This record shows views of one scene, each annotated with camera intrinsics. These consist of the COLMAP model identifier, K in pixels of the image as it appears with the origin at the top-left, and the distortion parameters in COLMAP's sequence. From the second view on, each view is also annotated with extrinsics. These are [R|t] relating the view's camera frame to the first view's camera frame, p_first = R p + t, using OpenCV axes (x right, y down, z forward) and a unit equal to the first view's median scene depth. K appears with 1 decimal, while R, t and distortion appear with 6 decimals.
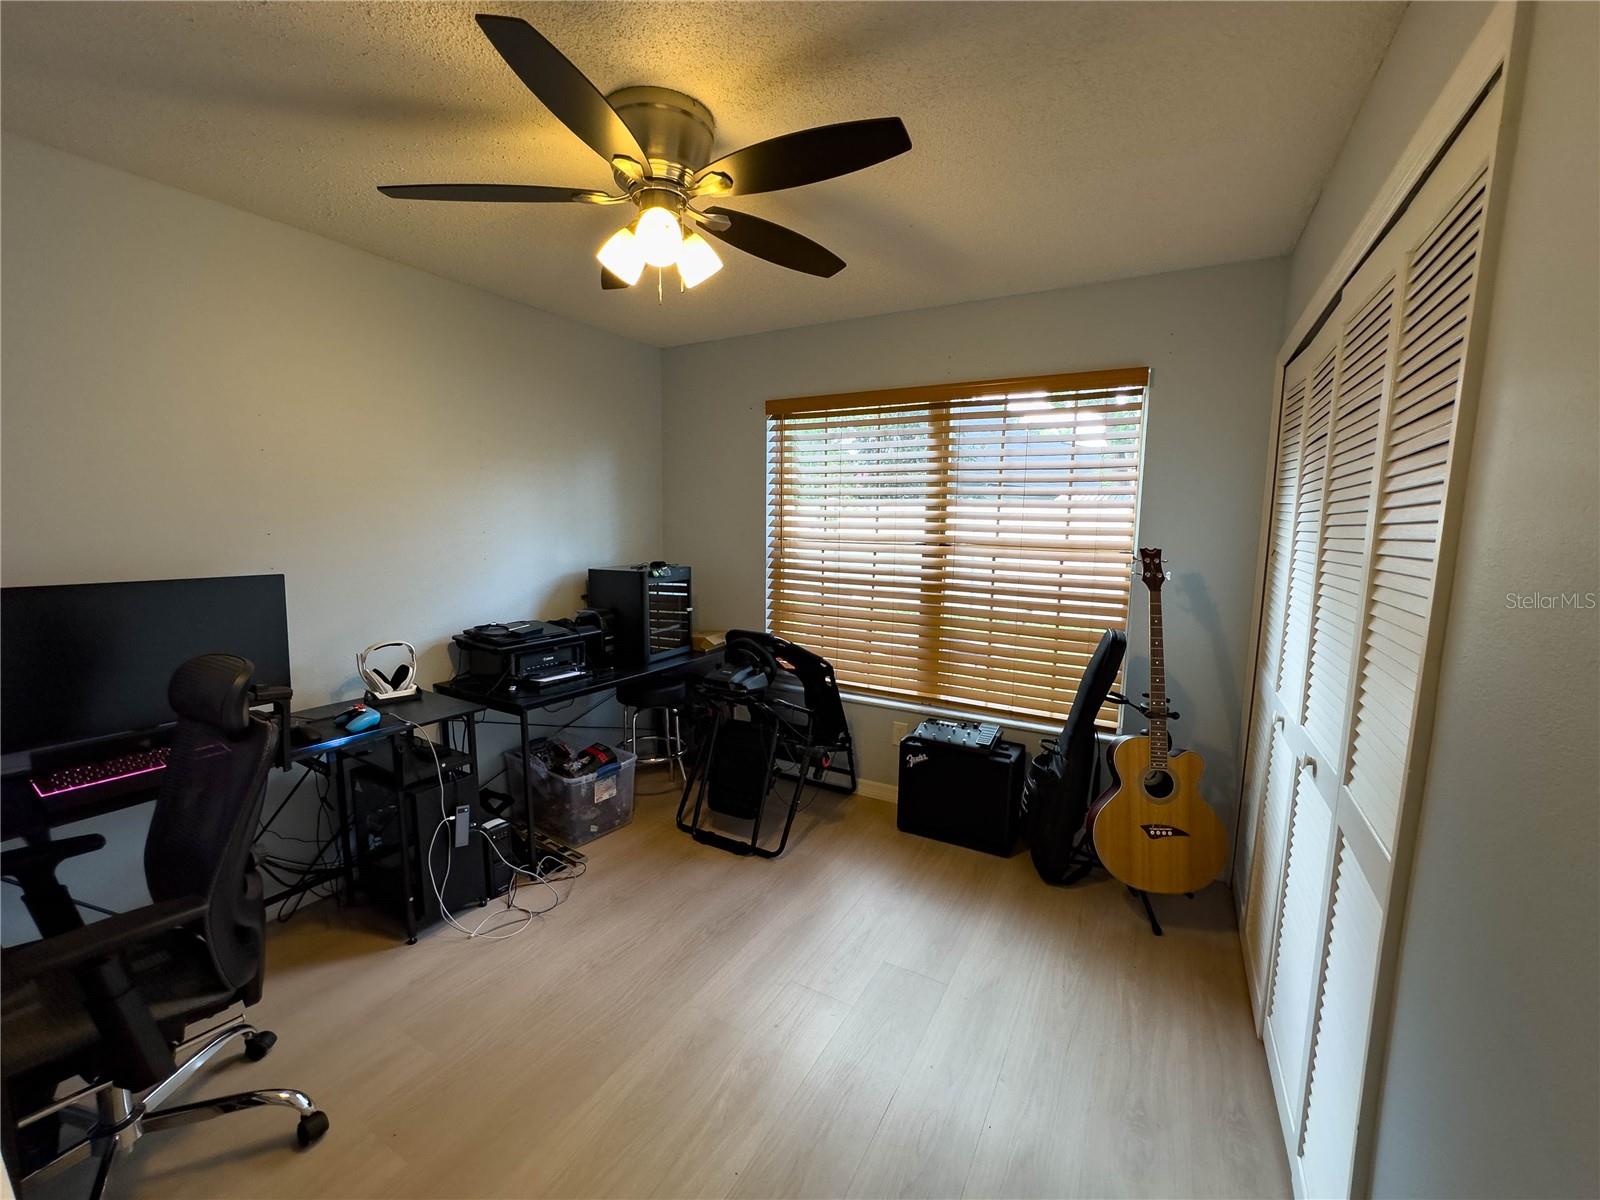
lens RADIAL K [[640.7, 0, 799.4], [0, 640.7, 598.5], [0, 0, 1]] dist [0.000579, 0.000632]
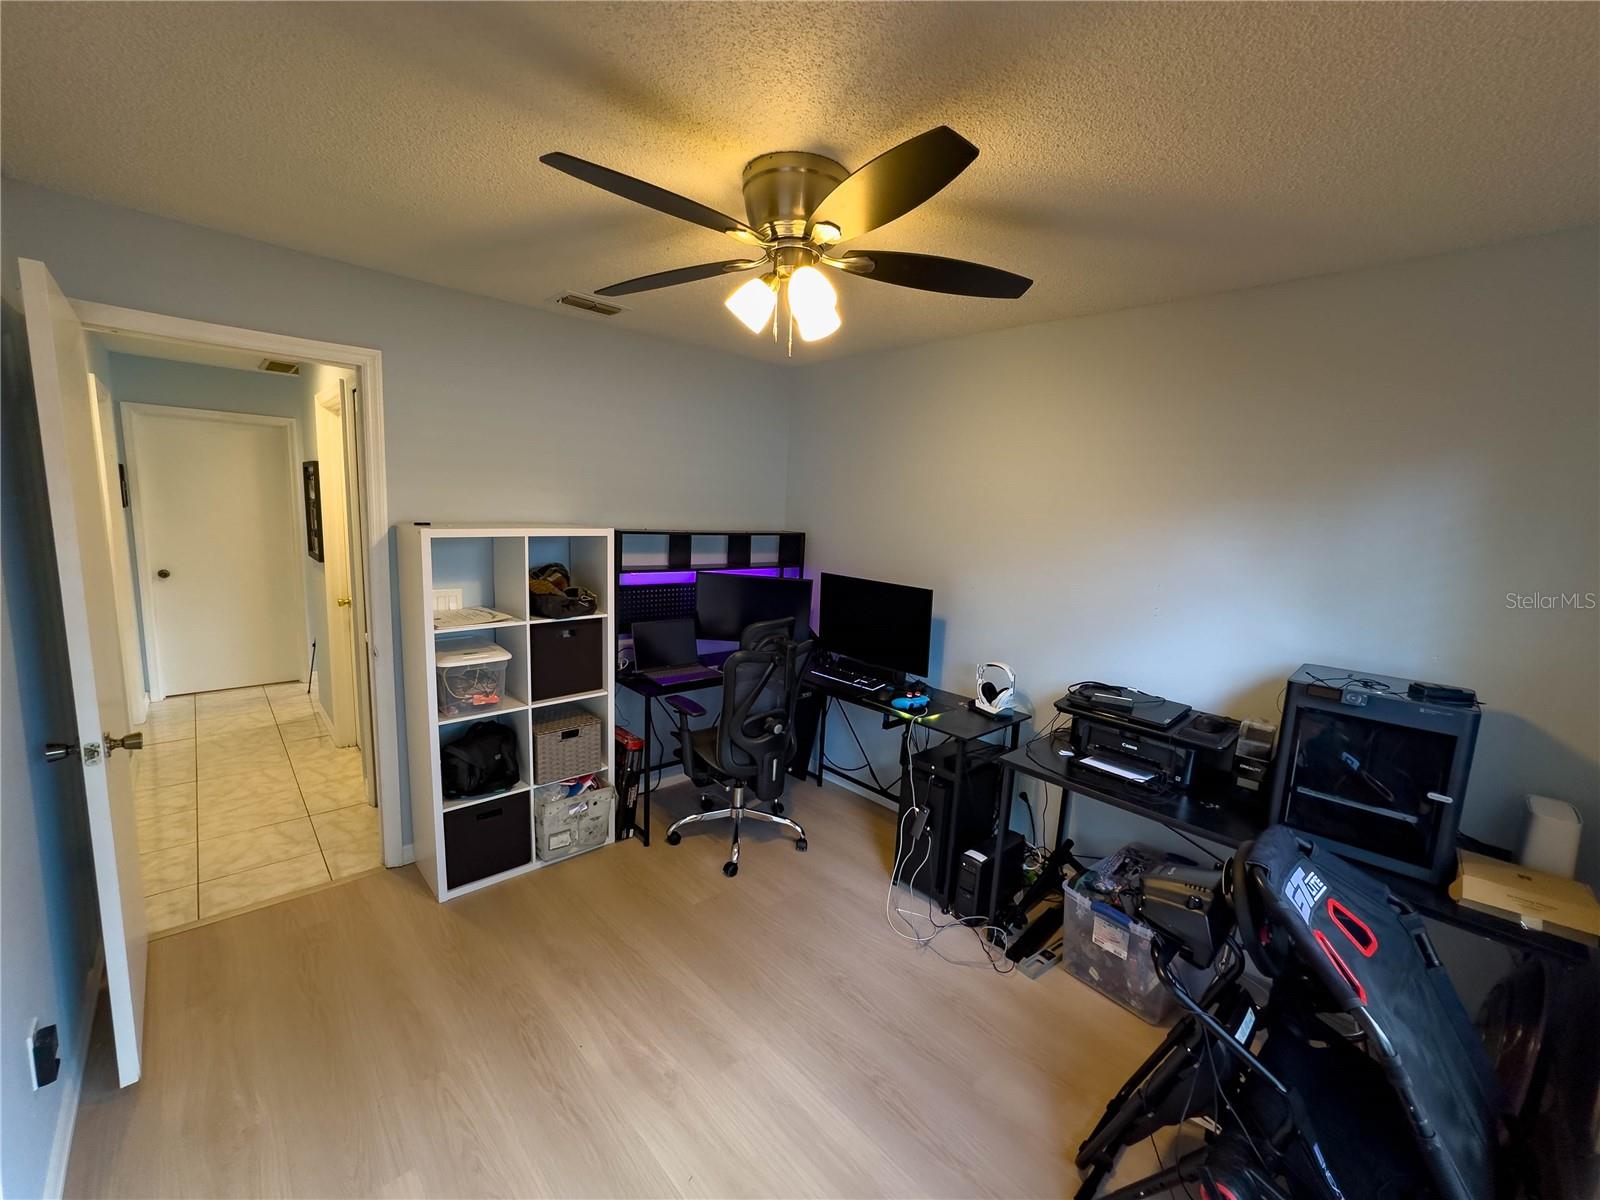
lens RADIAL K [[640.7, 0, 796.3], [0, 640.7, 604.8], [0, 0, 1]] dist [0.000579, 0.000632]
pose [[-0.262607, 0.123973, -0.956906, 0.473496], [-0.166949, 0.970917, 0.171605, -0.149743], [0.950350, 0.204819, -0.234272, 0.777003]]
